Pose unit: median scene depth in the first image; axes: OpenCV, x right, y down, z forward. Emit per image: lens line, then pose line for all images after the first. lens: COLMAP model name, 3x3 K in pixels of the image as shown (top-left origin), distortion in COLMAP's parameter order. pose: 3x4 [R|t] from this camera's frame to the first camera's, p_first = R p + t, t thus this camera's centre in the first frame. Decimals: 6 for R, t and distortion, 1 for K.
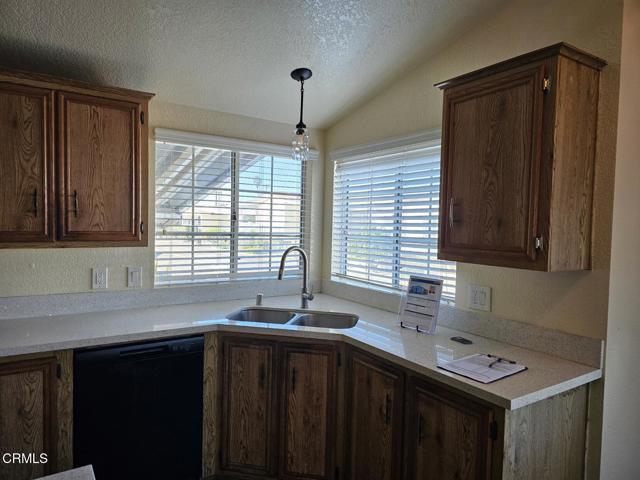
lens RADIAL K [[427.2, 0, 315.3], [0, 427.2, 238.5], [0, 0, 1]] dist [0.020670, -0.021116]
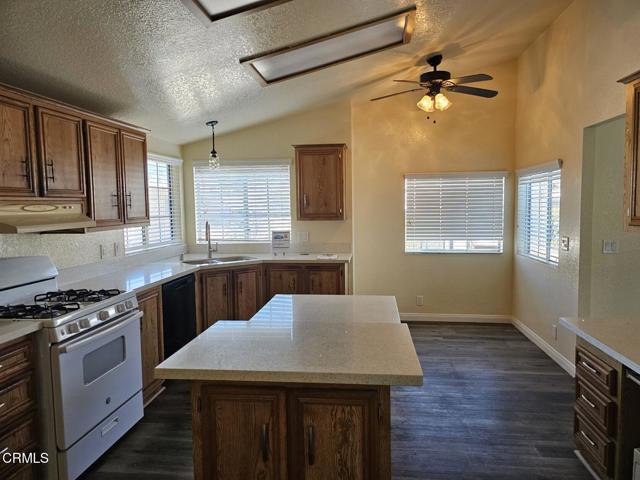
lens RADIAL K [[427.2, 0, 323.1], [0, 427.2, 240.2], [0, 0, 1]] dist [0.020670, -0.021116]
pose [[0.626085, -0.094905, 0.773958, -1.265329], [0.053686, 0.995457, 0.078637, -0.018849], [-0.777904, -0.007682, 0.628336, -0.505303]]
